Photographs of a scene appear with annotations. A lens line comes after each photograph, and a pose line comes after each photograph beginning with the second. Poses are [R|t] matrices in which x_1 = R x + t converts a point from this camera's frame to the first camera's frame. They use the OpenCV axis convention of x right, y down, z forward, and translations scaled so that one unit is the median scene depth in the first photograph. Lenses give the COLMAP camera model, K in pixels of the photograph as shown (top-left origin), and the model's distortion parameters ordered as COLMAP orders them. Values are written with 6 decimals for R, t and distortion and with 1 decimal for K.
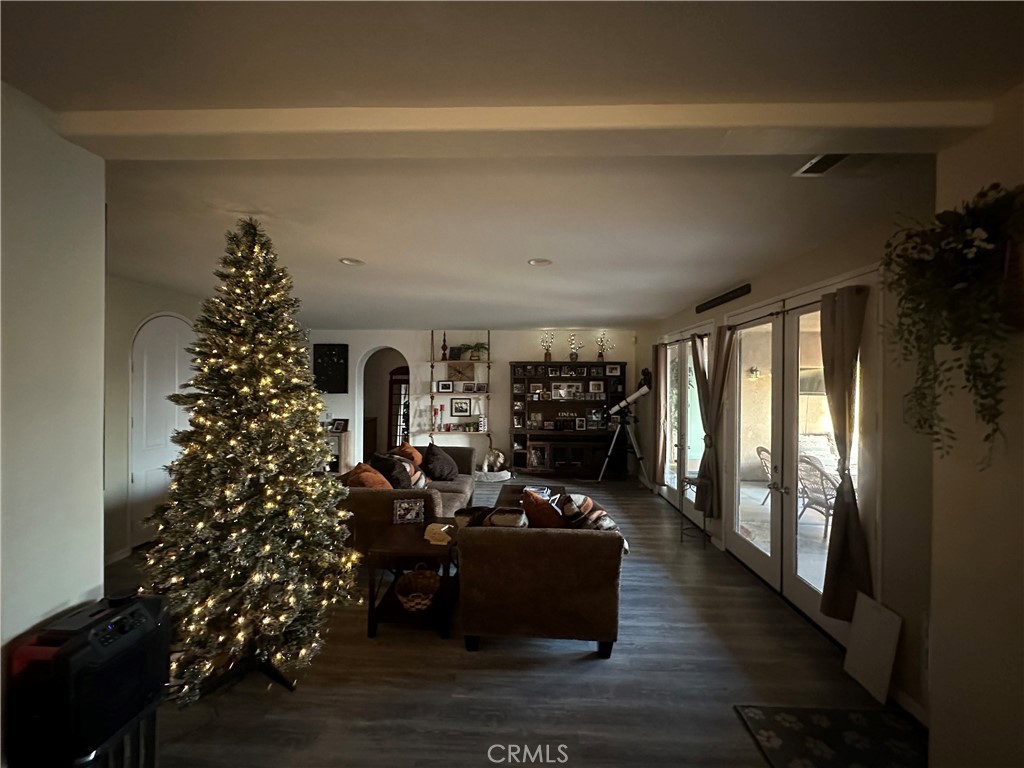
lens RADIAL K [[407.4, 0, 511.9], [0, 407.4, 382.1], [0, 0, 1]] dist [0.000148, 0.000432]
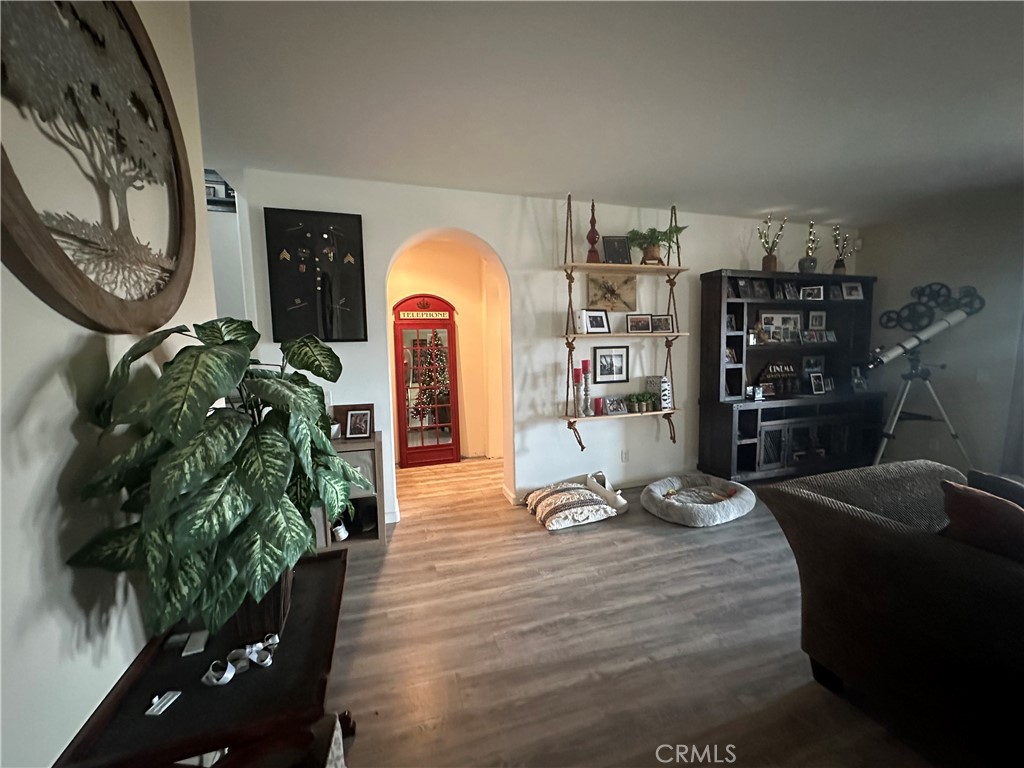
lens RADIAL K [[407.4, 0, 510.6], [0, 407.4, 382.4], [0, 0, 1]] dist [0.000148, 0.000432]
pose [[0.942023, -0.053836, 0.331202, -0.421221], [0.026736, 0.995950, 0.085844, 0.038939], [-0.334482, -0.072012, 0.939647, 0.588104]]
